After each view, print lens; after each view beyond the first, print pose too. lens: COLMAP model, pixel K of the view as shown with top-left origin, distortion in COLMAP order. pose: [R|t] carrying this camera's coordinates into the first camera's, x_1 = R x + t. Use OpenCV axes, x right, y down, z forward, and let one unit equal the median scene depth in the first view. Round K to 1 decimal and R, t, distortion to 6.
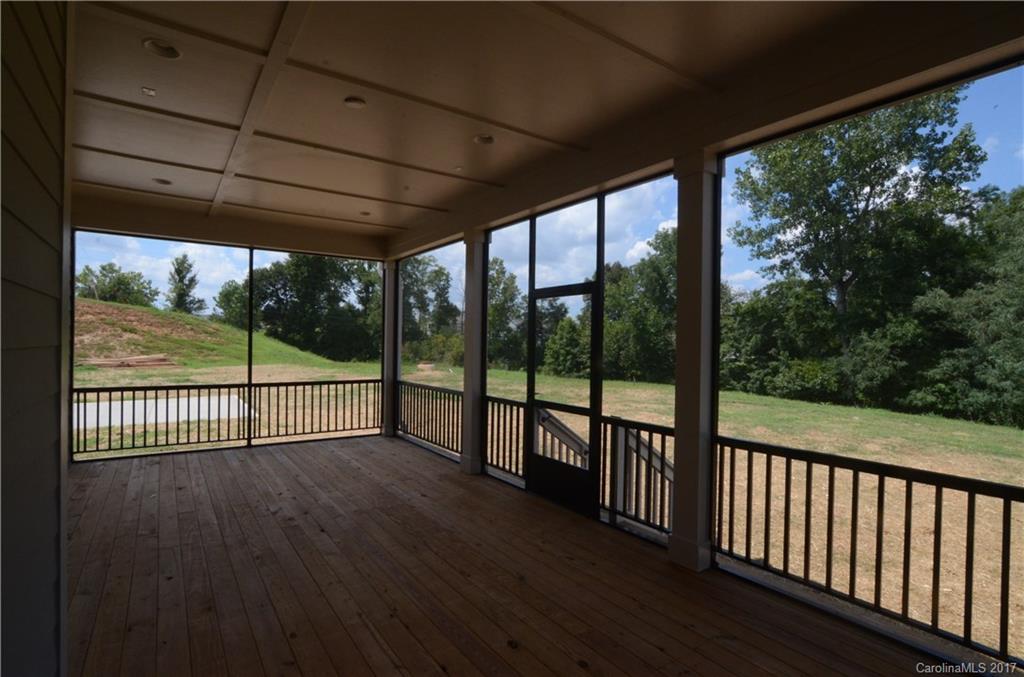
lens RADIAL K [[496.7, 0, 502.3], [0, 496.7, 343.3], [0, 0, 1]] dist [-0.021236, -0.000458]
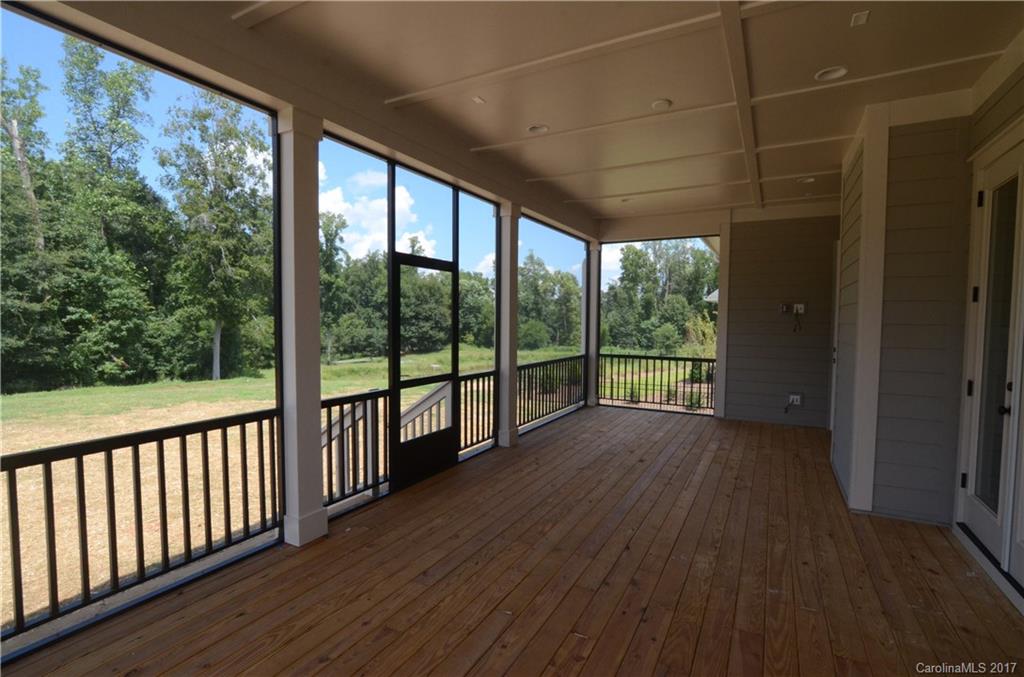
lens RADIAL K [[496.7, 0, 502.3], [0, 496.7, 343.3], [0, 0, 1]] dist [-0.021236, -0.000458]
pose [[-0.440968, -0.040912, 0.896590, -0.865218], [-0.006342, 0.999078, 0.042470, 0.010589], [-0.897500, 0.013042, -0.440821, 1.336695]]
